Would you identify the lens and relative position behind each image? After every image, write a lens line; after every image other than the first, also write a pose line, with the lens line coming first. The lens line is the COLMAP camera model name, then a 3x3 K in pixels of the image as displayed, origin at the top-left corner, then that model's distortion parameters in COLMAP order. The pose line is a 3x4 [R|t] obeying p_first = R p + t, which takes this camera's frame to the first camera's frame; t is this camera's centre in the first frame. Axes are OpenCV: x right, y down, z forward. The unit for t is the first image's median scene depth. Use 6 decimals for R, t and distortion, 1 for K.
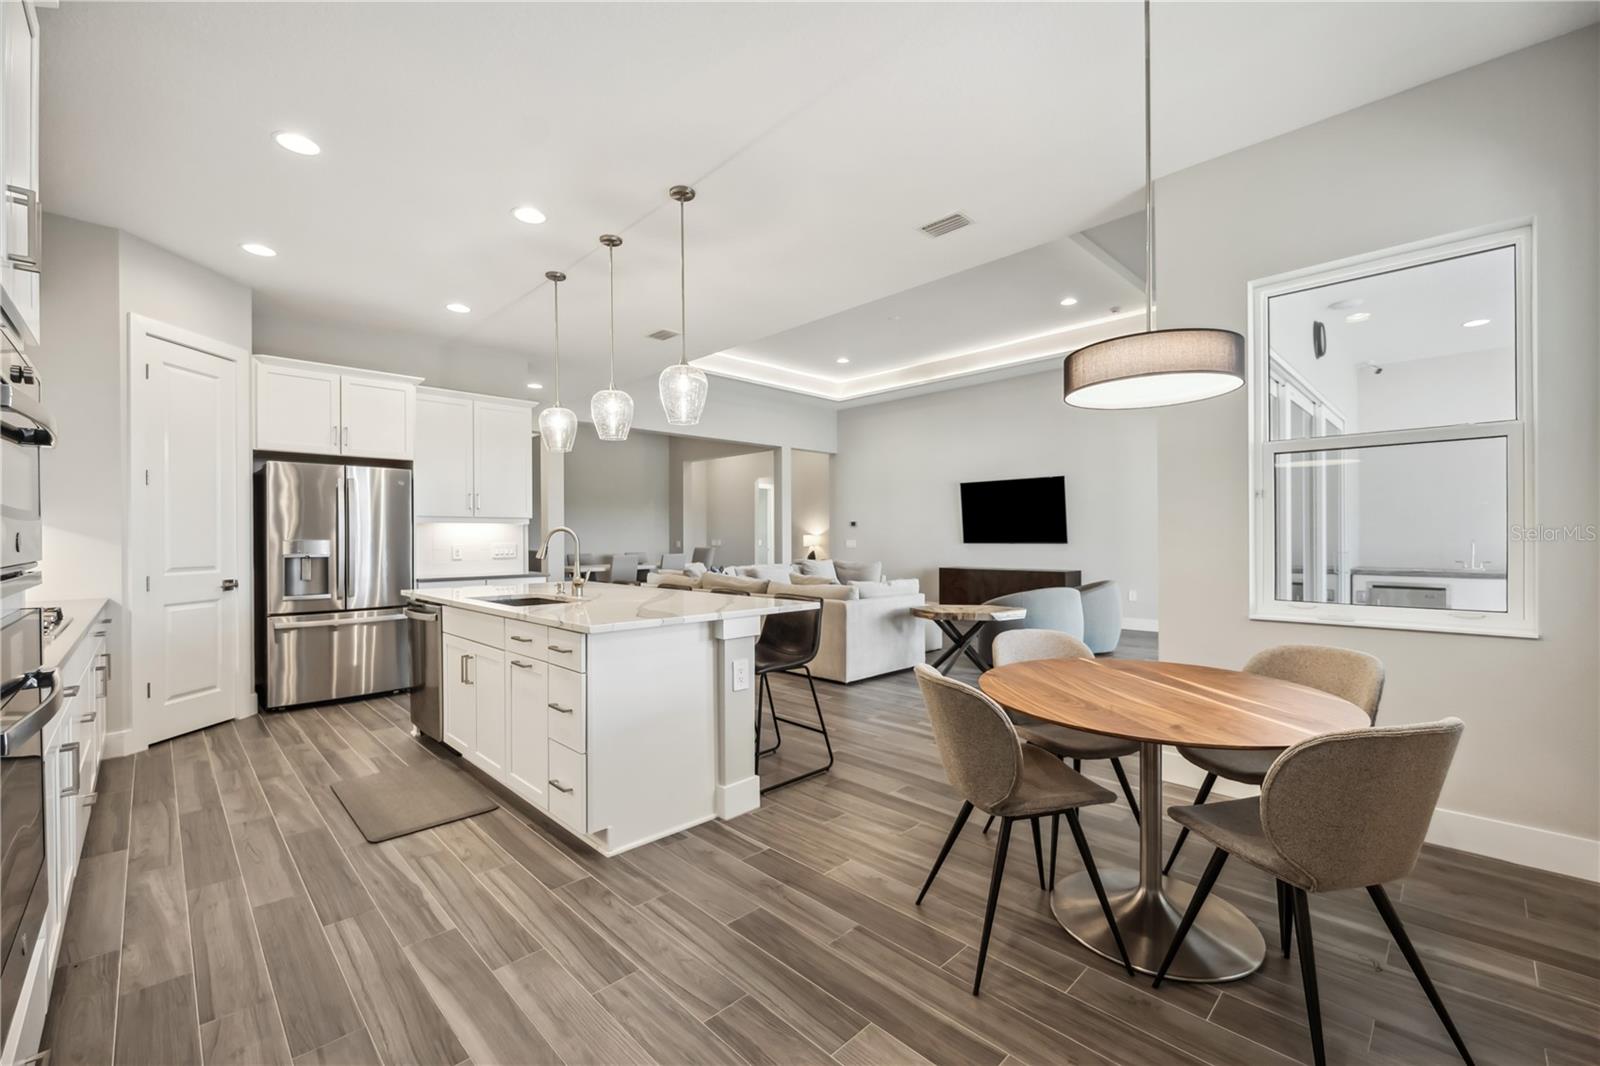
lens RADIAL K [[661.8, 0, 803.0], [0, 661.8, 538.2], [0, 0, 1]] dist [0.000620, 0.000161]
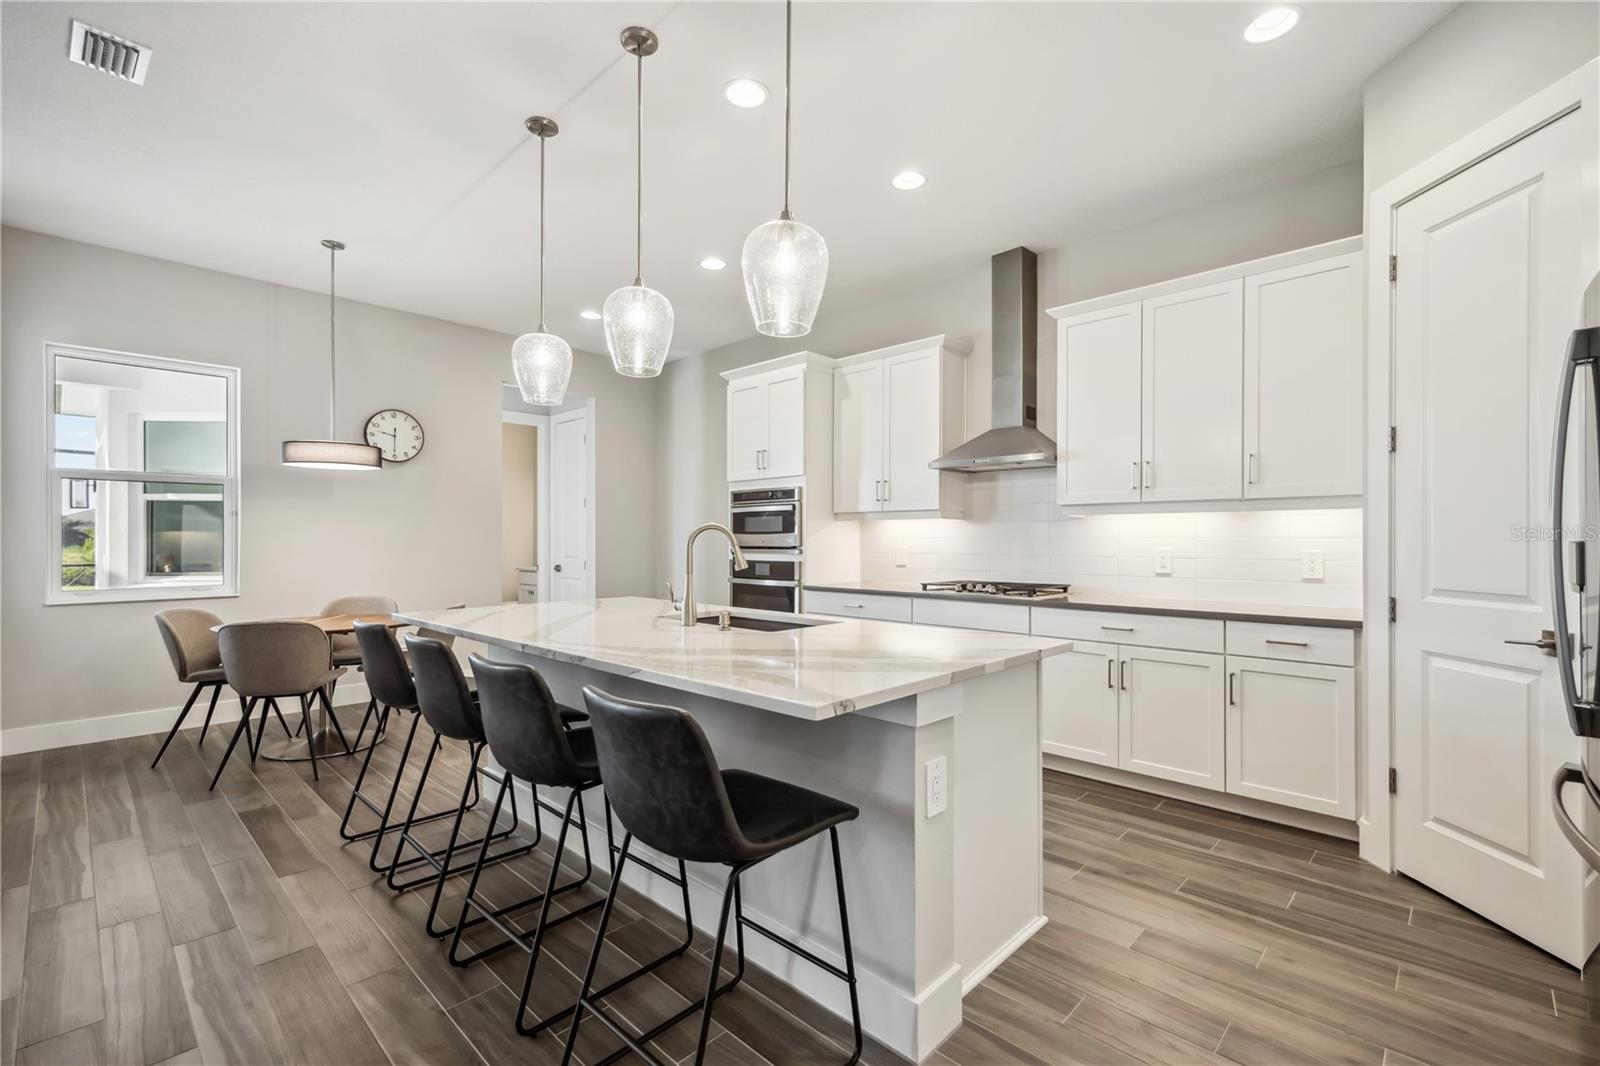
lens RADIAL K [[698.7, 0, 807.4], [0, 698.7, 538.4], [0, 0, 1]] dist [0.019008, 0.000054]
pose [[-0.999389, 0.005290, -0.034553, -0.349630], [0.005332, 0.999985, -0.001102, 0.000235], [0.034547, -0.001286, -0.999402, 1.374891]]
